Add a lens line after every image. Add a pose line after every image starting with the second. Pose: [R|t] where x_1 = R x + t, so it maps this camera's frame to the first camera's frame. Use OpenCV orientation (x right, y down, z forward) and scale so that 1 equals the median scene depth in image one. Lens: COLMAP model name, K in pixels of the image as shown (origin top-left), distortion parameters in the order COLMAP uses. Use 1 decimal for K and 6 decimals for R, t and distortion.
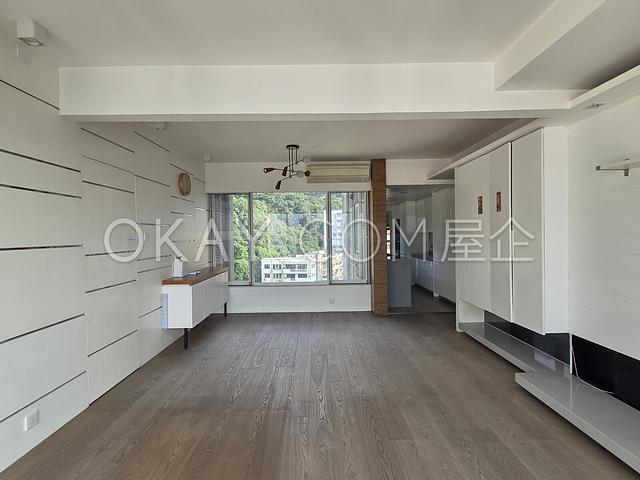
lens RADIAL K [[322.2, 0, 317.9], [0, 322.2, 241.3], [0, 0, 1]] dist [0.003537, 0.000363]
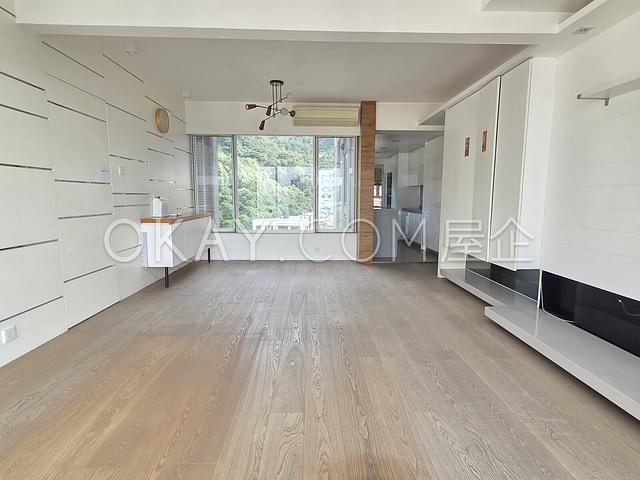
lens RADIAL K [[332.7, 0, 318.7], [0, 332.7, 238.7], [0, 0, 1]] dist [0.000723, 0.000258]
pose [[0.999607, 0.018184, 0.021331, 0.046846], [-0.020313, 0.994340, 0.104284, 0.083785], [-0.019314, -0.104677, 0.994319, -0.026595]]
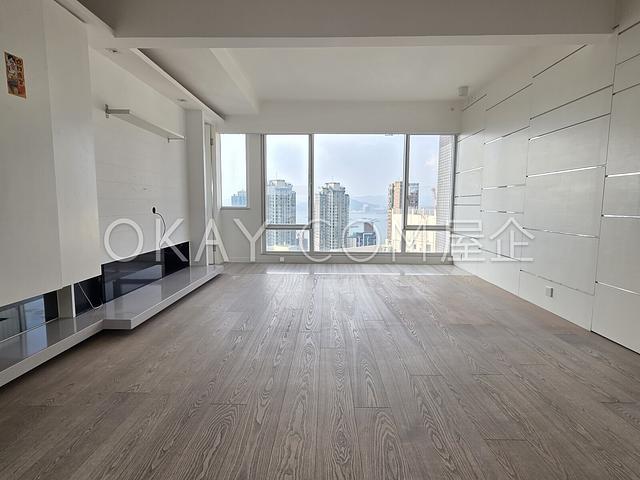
lens RADIAL K [[332.7, 0, 321.0], [0, 332.7, 238.7], [0, 0, 1]] dist [0.000723, 0.000258]
pose [[-0.999597, 0.007321, 0.027415, 0.071000], [0.010619, 0.992456, 0.122137, 0.082915], [-0.026314, 0.122379, -0.992135, 1.708974]]
